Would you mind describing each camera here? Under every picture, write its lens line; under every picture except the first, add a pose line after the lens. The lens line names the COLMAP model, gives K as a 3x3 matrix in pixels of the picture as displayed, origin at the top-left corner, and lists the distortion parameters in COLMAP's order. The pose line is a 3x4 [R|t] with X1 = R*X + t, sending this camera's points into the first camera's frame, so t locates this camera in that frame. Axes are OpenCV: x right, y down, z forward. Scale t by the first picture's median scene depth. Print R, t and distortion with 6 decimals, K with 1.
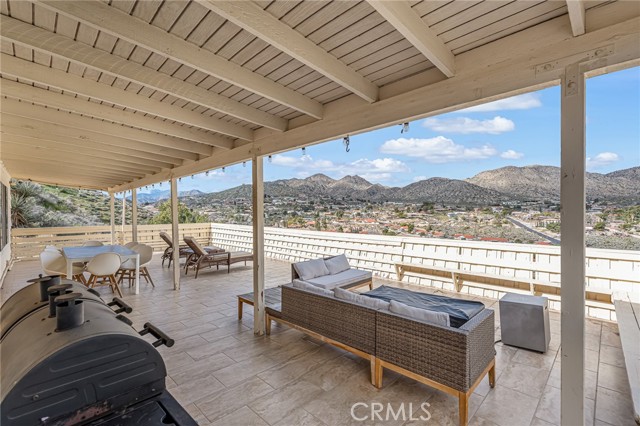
lens RADIAL K [[288.6, 0, 318.3], [0, 288.6, 210.3], [0, 0, 1]] dist [0.000017, -0.000174]
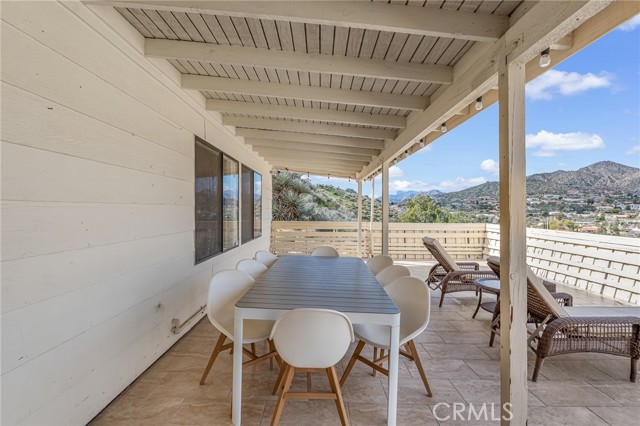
lens RADIAL K [[288.6, 0, 318.3], [0, 288.6, 210.3], [0, 0, 1]] dist [0.000017, -0.000174]
pose [[0.705666, 0.010310, -0.708470, -0.166811], [-0.009167, 0.999943, 0.005421, 0.012770], [0.708485, 0.002669, 0.705720, 0.257231]]
